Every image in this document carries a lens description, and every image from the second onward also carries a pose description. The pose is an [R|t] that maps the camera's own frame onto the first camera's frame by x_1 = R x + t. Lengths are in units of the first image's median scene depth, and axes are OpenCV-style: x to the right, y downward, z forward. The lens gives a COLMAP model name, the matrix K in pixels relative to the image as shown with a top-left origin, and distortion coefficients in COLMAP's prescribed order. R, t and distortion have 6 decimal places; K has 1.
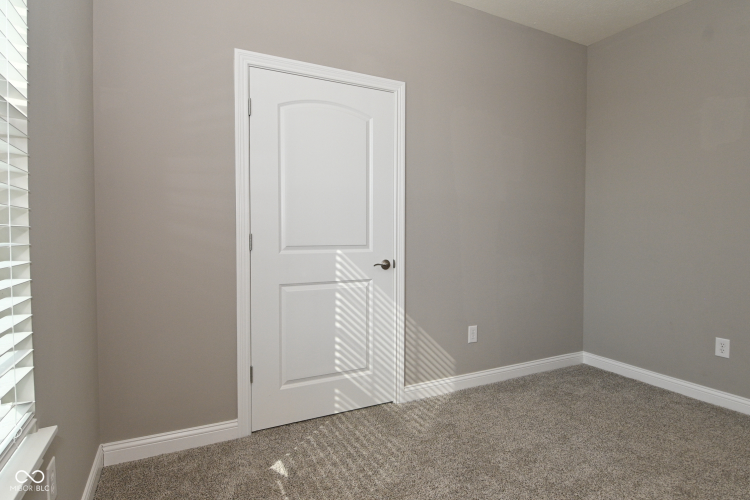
lens RADIAL K [[400.7, 0, 375.0], [0, 400.7, 250.0], [0, 0, 1]] dist [-0.003016, -0.000938]
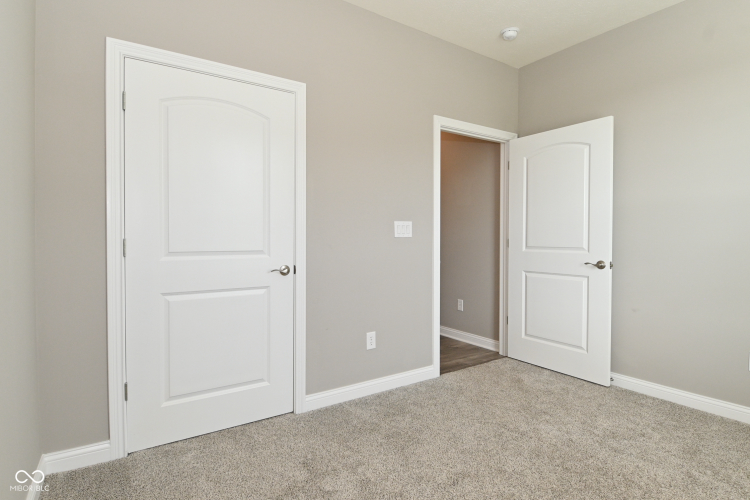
lens RADIAL K [[379.2, 0, 375.0], [0, 379.2, 250.0], [0, 0, 1]] dist [-0.024743, -0.000225]
pose [[0.993566, -0.001996, 0.113240, 0.147454], [0.003152, 0.999945, -0.010032, -0.002912], [-0.113213, 0.010324, 0.993517, 0.075821]]
